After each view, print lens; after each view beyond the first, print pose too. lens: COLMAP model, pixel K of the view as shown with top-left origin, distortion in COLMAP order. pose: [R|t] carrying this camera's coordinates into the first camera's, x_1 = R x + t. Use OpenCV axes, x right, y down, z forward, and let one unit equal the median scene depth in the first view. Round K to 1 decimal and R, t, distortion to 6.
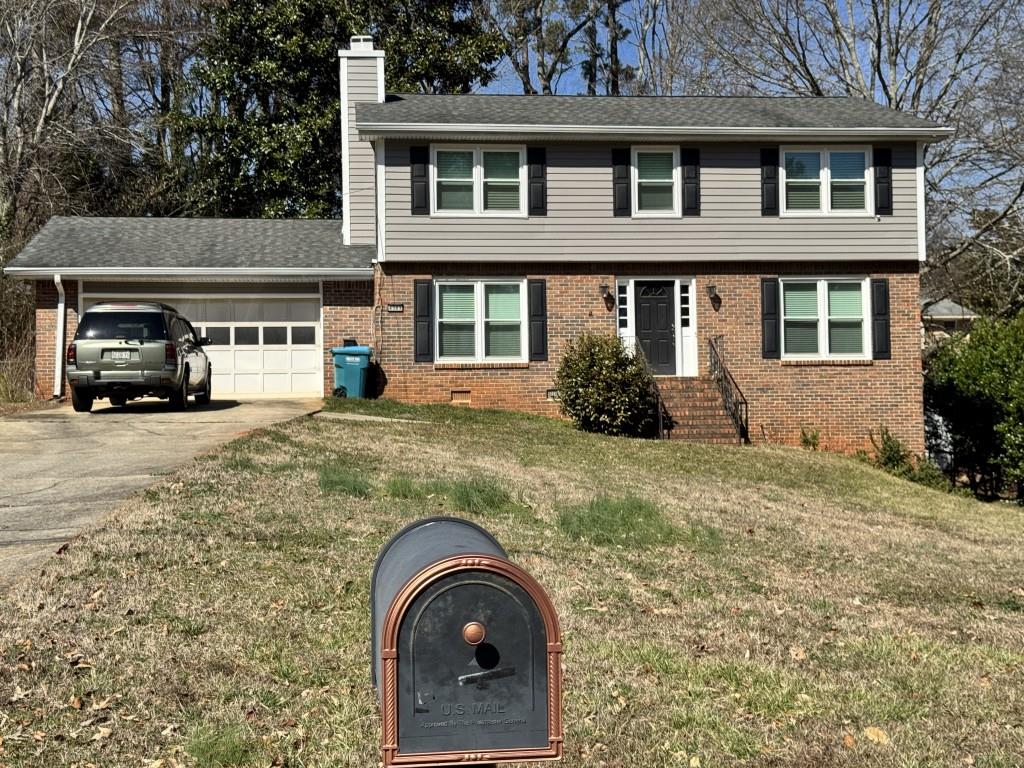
lens RADIAL K [[1403.6, 0, 512.0], [0, 1403.6, 384.0], [0, 0, 1]] dist [0.026054, 0.459918]
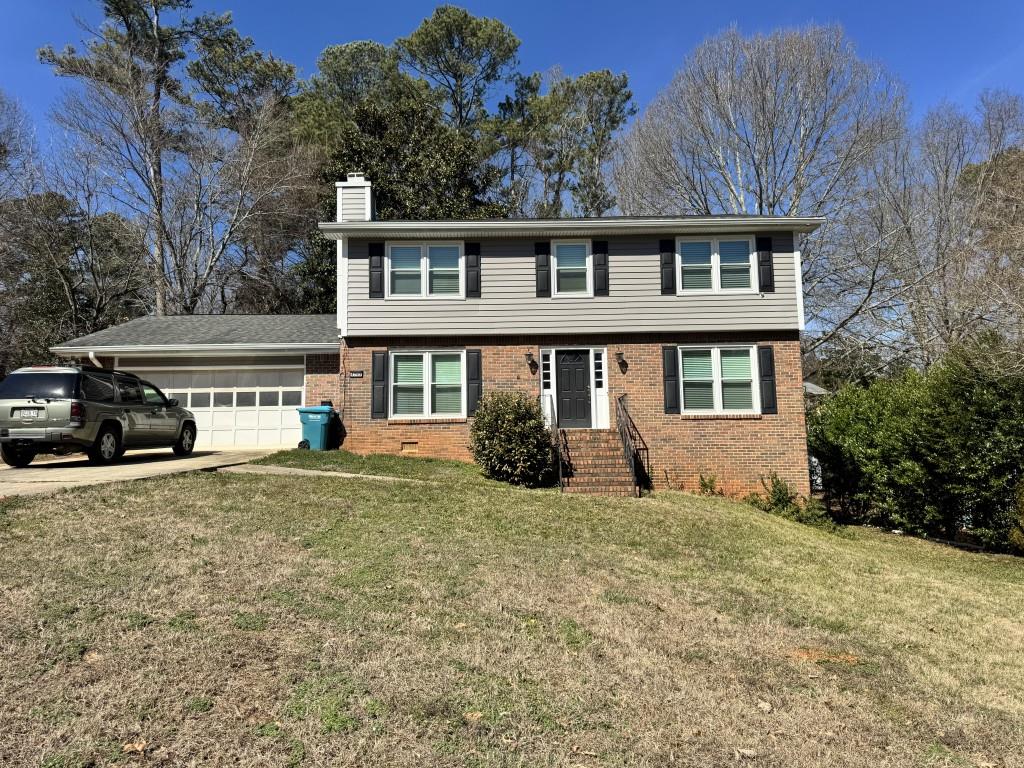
lens RADIAL K [[703.0, 0, 512.0], [0, 703.0, 384.0], [0, 0, 1]] dist [0.100249, -0.127035]
pose [[0.995585, -0.012255, -0.093056, 0.106573], [0.005724, 0.997522, -0.070121, -0.001995], [0.093685, 0.069279, 0.993189, 0.398006]]
